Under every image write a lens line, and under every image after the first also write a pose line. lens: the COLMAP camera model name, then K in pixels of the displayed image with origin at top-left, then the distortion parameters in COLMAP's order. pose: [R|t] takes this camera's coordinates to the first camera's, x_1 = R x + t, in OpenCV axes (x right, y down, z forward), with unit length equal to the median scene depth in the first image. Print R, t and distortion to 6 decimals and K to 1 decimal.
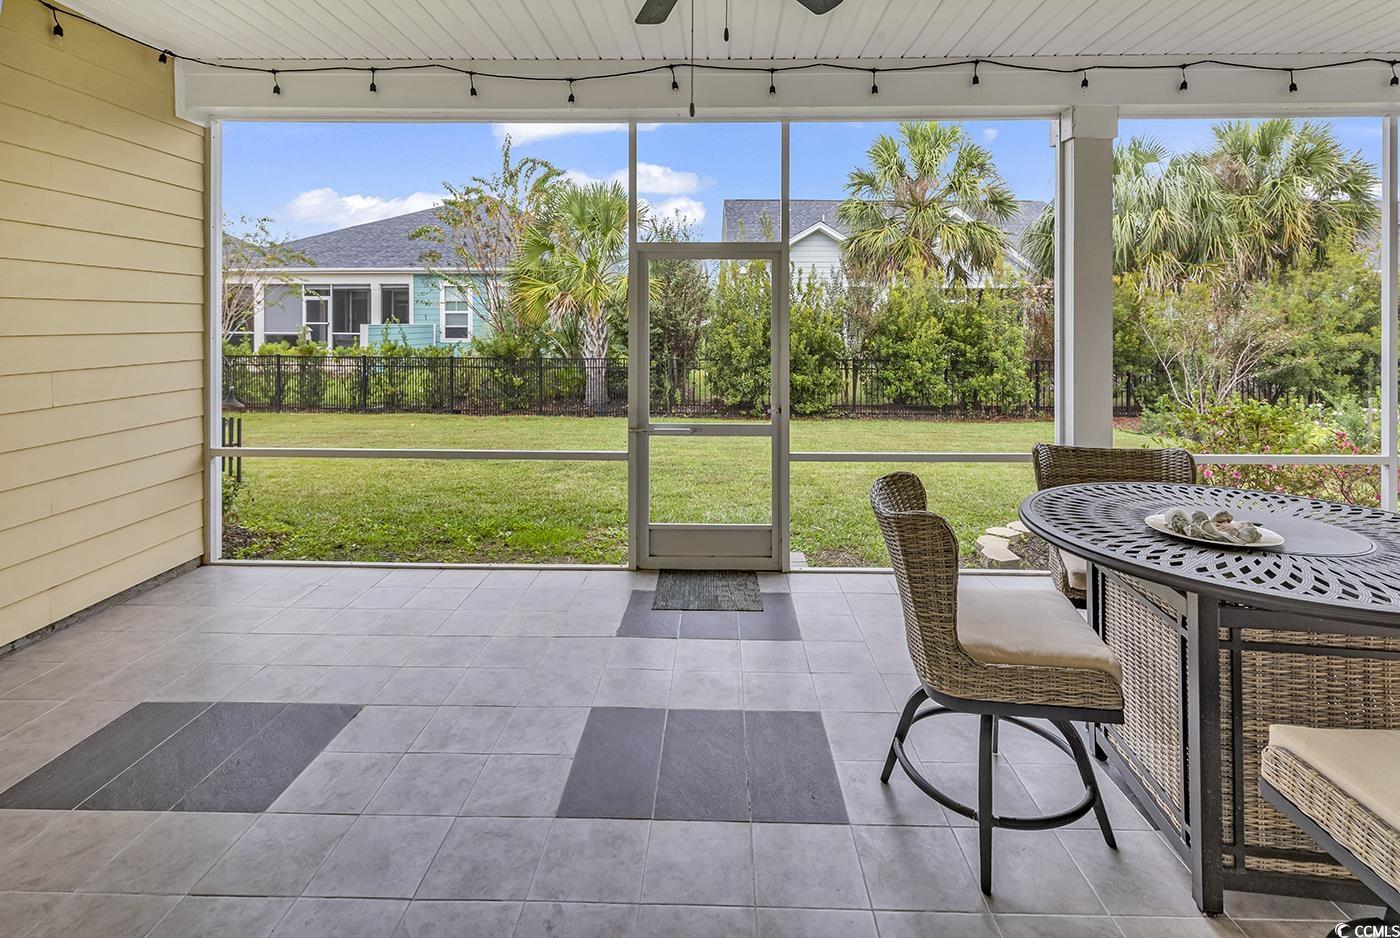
lens RADIAL K [[723.7, 0, 699.6], [0, 723.7, 331.8], [0, 0, 1]] dist [-0.000082, -0.000002]
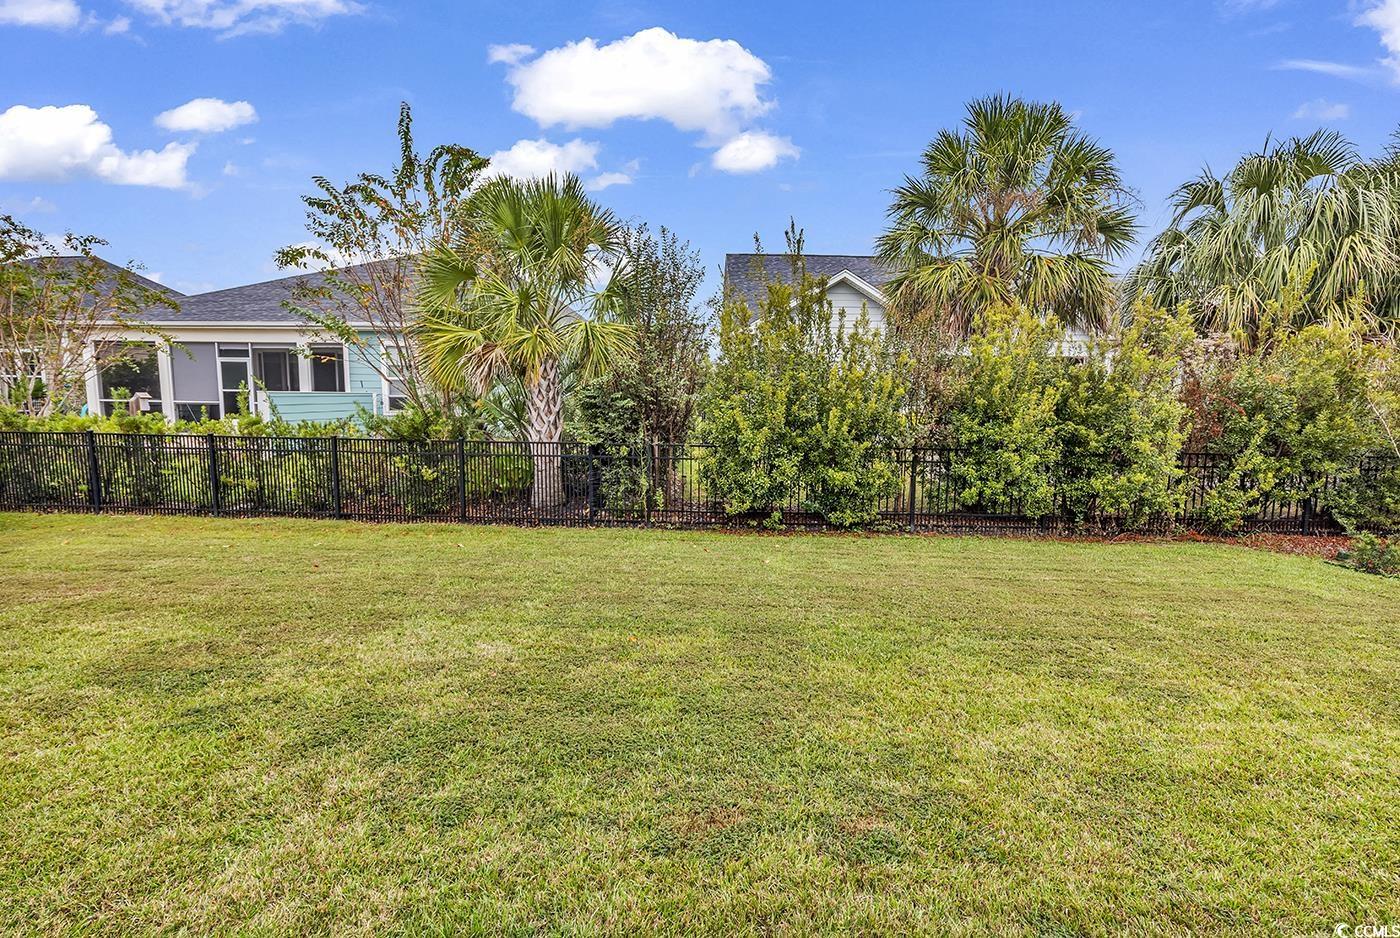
lens RADIAL K [[604.0, 0, 700.9], [0, 604.0, 502.5], [0, 0, 1]] dist [-0.000311, -0.000121]
pose [[0.999946, 0.010327, 0.001115, 0.009160], [-0.010374, 0.987592, 0.156696, 0.001684], [0.000517, -0.156700, 0.987646, 0.421180]]
